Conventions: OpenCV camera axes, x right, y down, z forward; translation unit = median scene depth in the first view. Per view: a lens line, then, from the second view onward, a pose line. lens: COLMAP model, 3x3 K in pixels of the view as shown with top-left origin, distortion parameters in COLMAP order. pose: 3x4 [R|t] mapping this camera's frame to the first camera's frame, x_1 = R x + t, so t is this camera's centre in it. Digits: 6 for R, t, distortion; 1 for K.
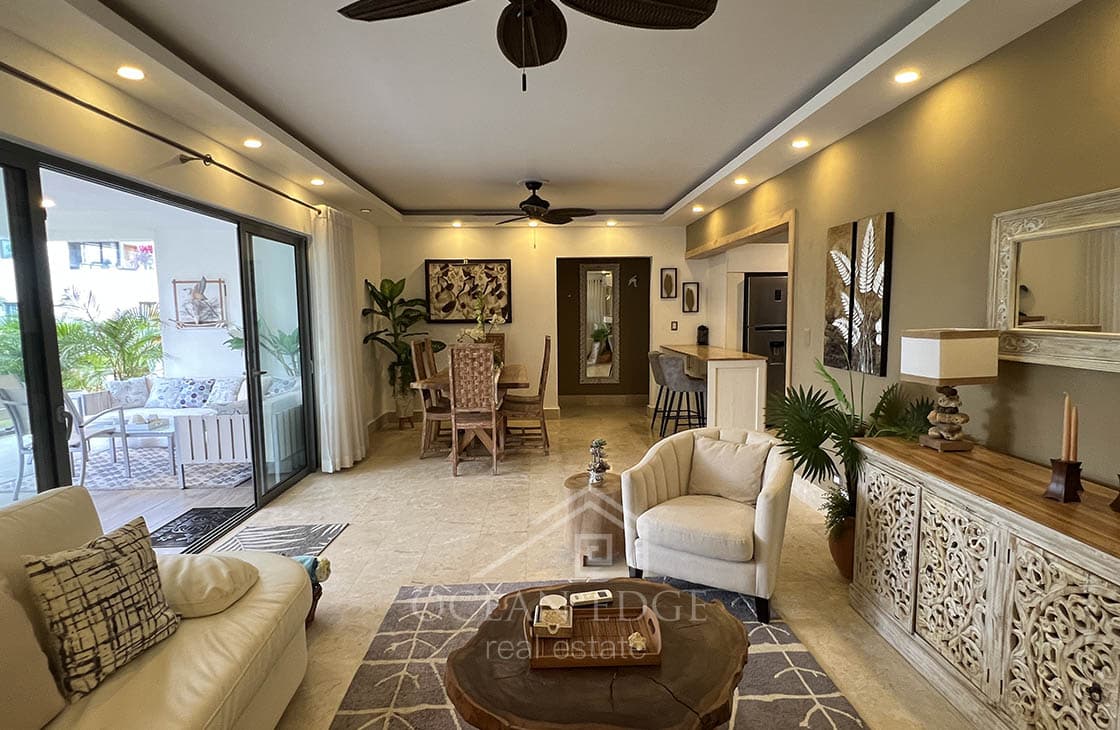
lens RADIAL K [[579.1, 0, 562.9], [0, 579.1, 370.6], [0, 0, 1]] dist [-0.000337, 0.000856]
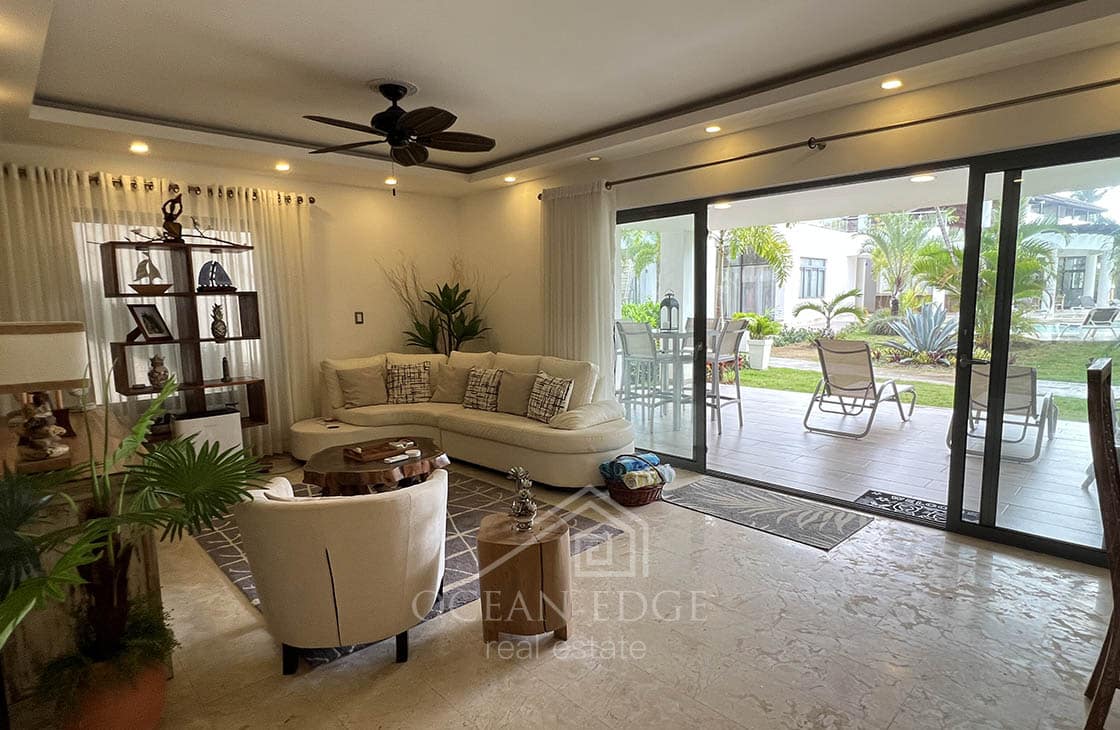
lens RADIAL K [[579.1, 0, 561.2], [0, 579.1, 371.0], [0, 0, 1]] dist [-0.000337, 0.000856]
pose [[-0.746389, 0.104711, -0.657221, 0.224742], [-0.043300, 0.977811, 0.204964, -0.069462], [0.664100, 0.181440, -0.725294, 0.716801]]
